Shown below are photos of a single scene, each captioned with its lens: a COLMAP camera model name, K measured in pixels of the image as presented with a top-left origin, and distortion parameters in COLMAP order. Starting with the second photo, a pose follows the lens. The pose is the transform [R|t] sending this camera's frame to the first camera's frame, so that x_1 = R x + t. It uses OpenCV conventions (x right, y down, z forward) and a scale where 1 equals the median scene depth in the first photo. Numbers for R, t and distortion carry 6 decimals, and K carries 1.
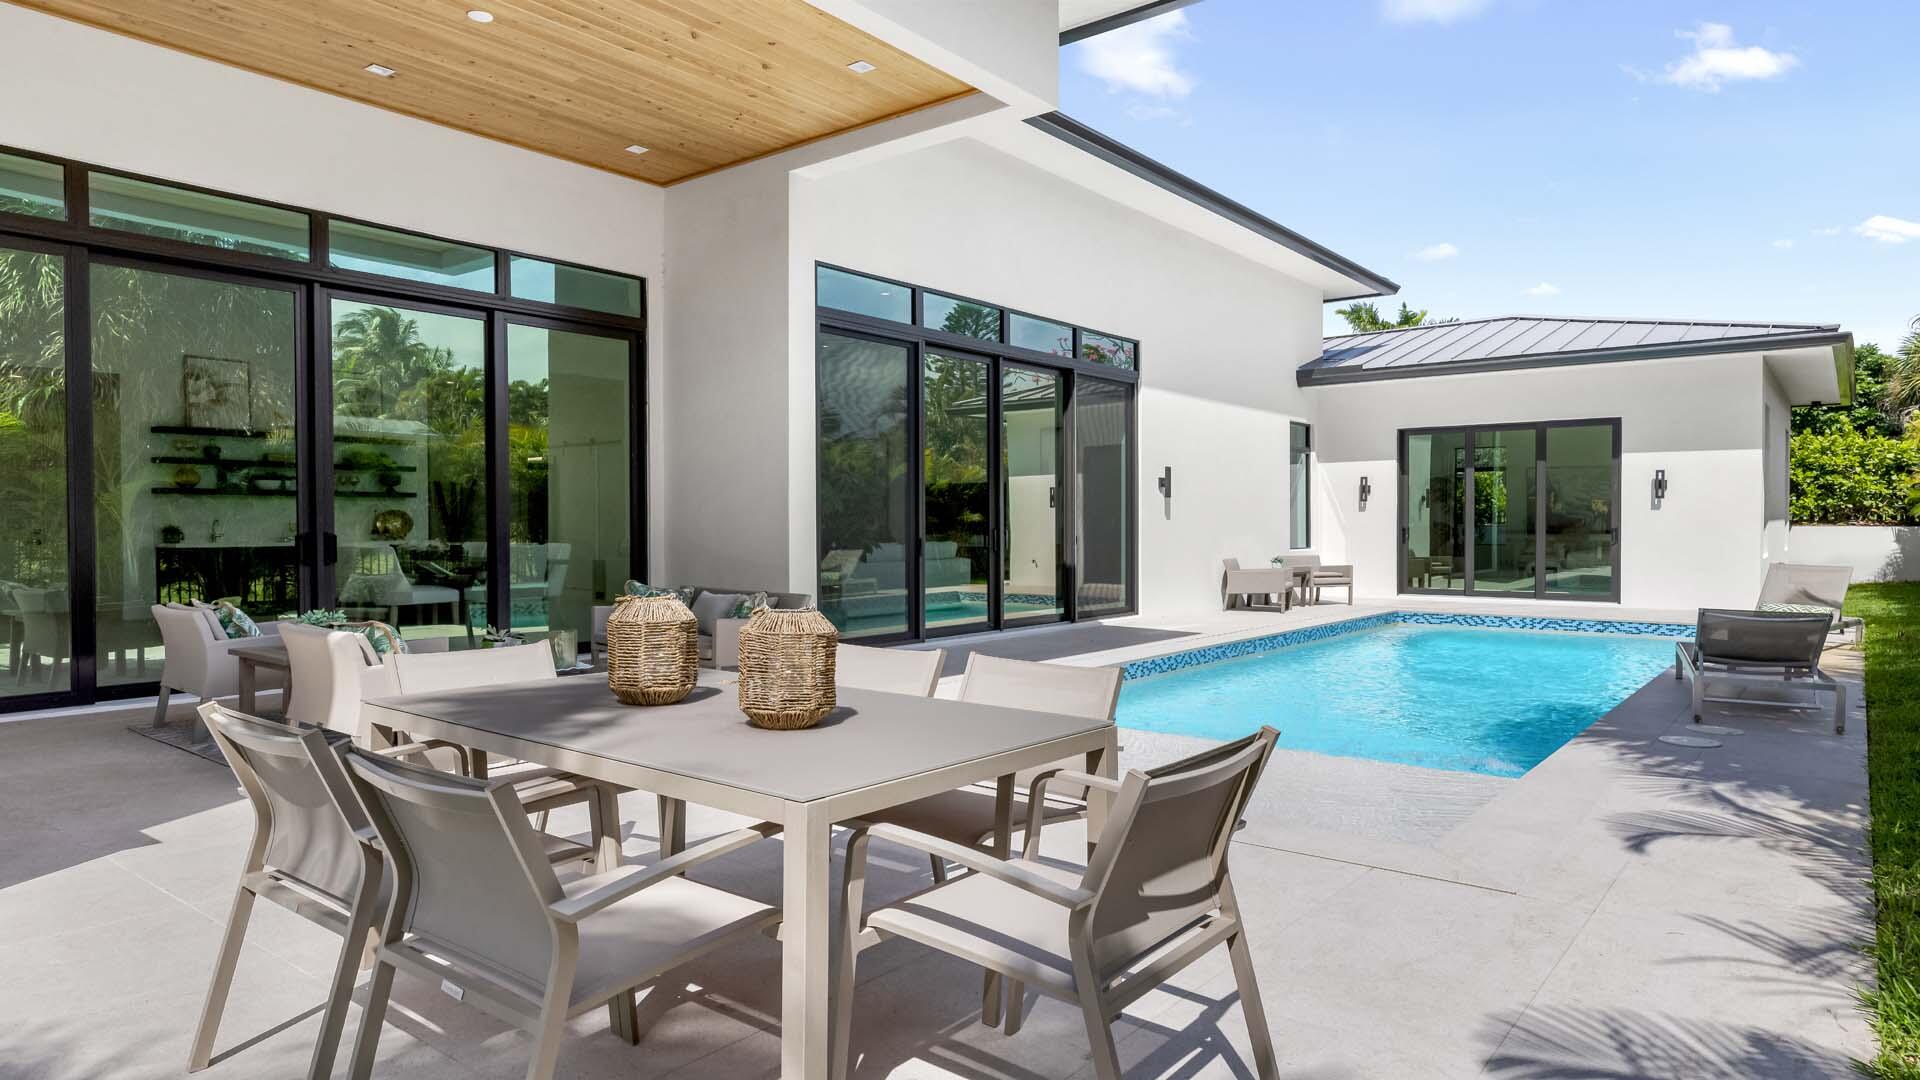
lens RADIAL K [[1129.5, 0, 960.0], [0, 1129.5, 540.0], [0, 0, 1]] dist [0.013016, 0.000157]
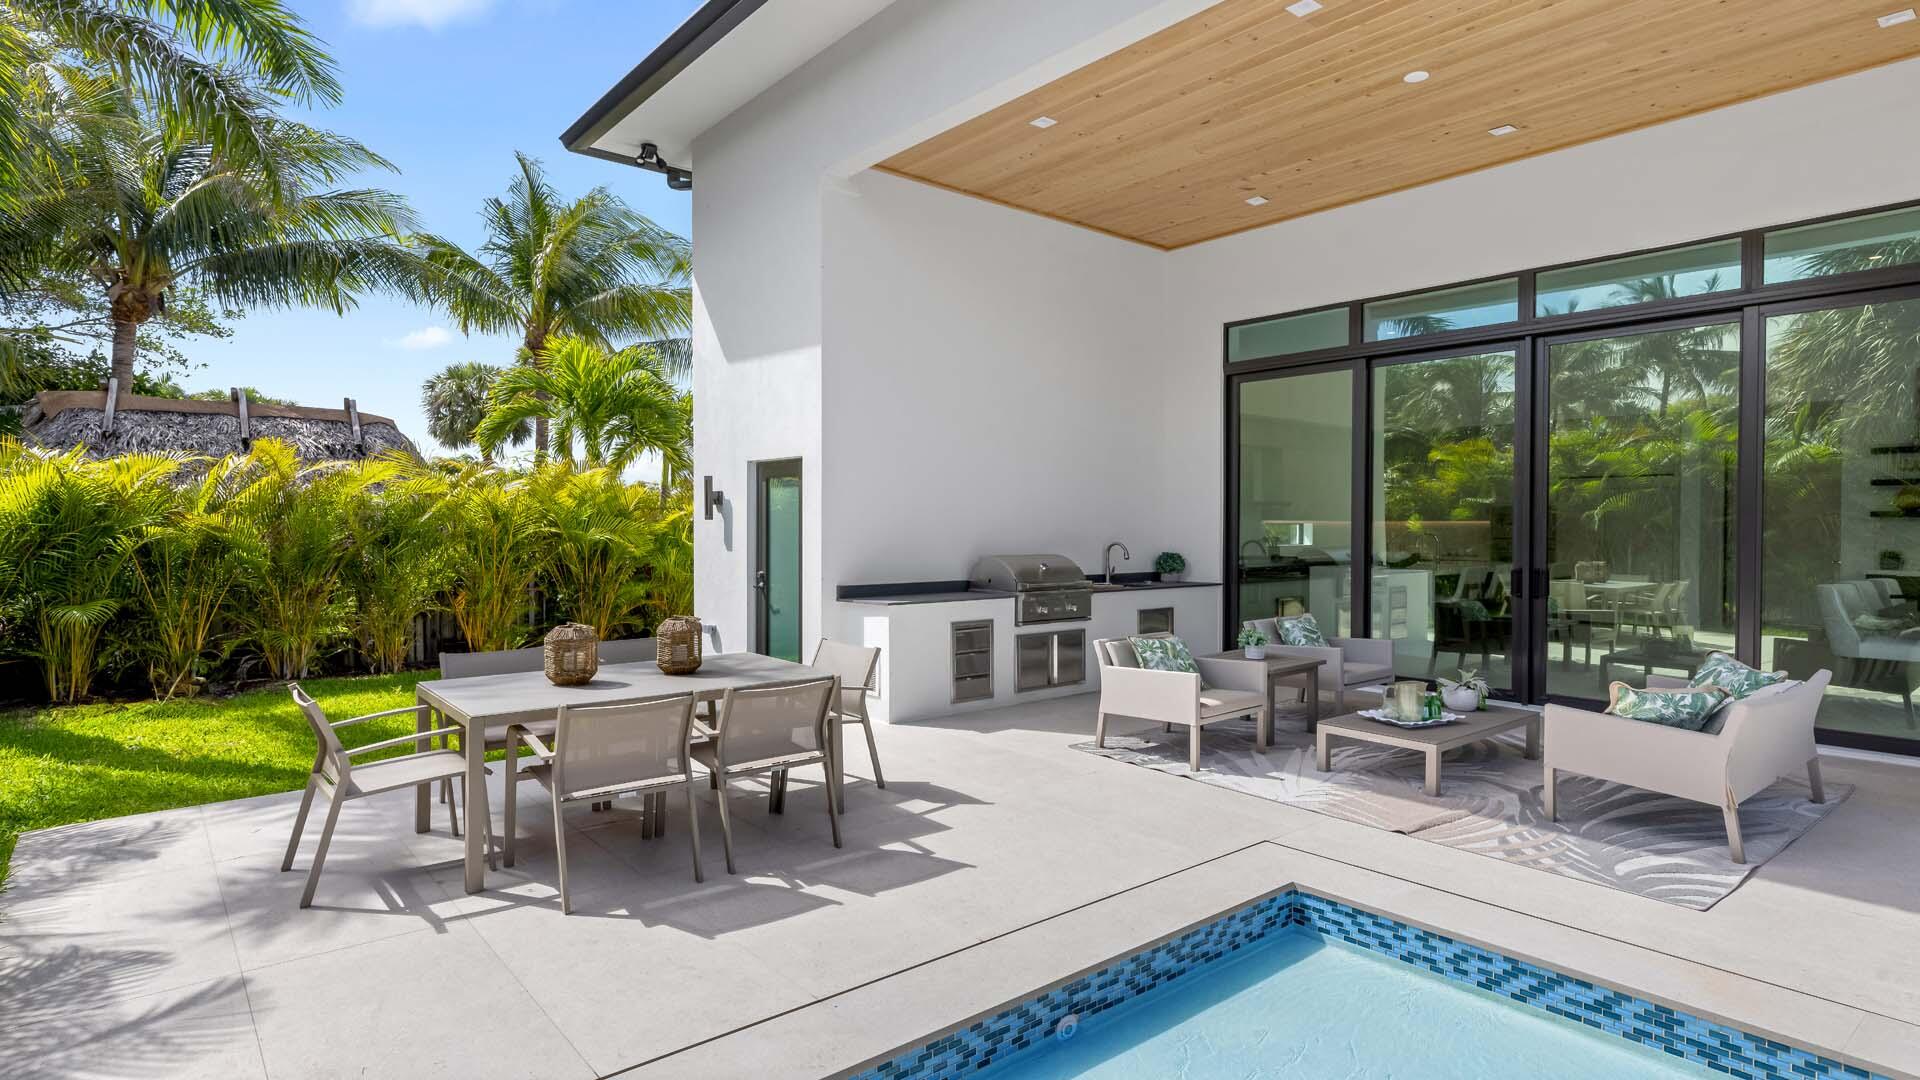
lens RADIAL K [[991.9, 0, 960.0], [0, 991.9, 540.0], [0, 0, 1]] dist [0.002335, 0.000755]
pose [[-0.200765, 0.018740, -0.979460, 0.249412], [-0.016672, 0.999607, 0.022542, -0.024114], [0.979497, 0.020855, -0.200374, 0.352632]]
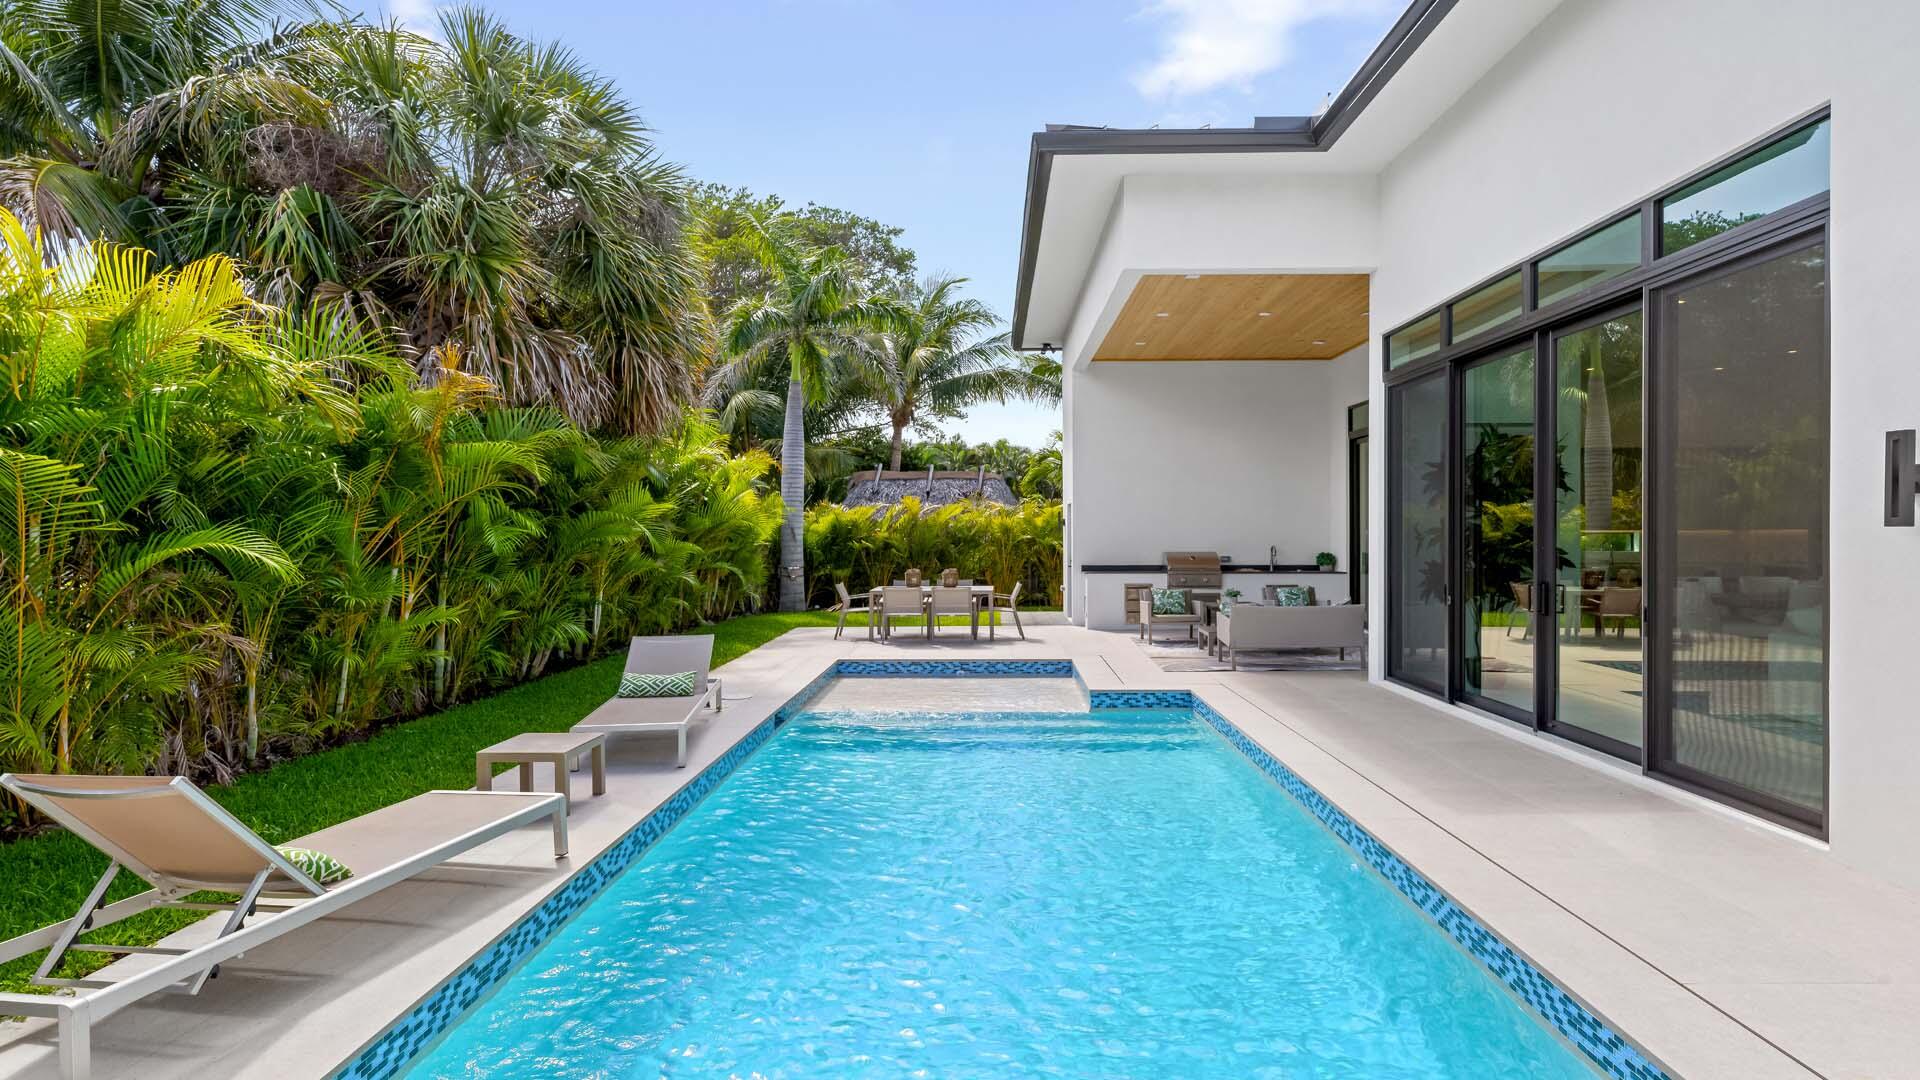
lens RADIAL K [[1043.4, 0, 959.5], [0, 1043.4, 560.3], [0, 0, 1]] dist [0.014657, -0.000669]
pose [[-0.799700, 0.020203, -0.600060, 0.554324], [-0.004607, 0.999198, 0.039781, -0.037600], [0.600382, 0.034577, -0.798965, 1.044656]]
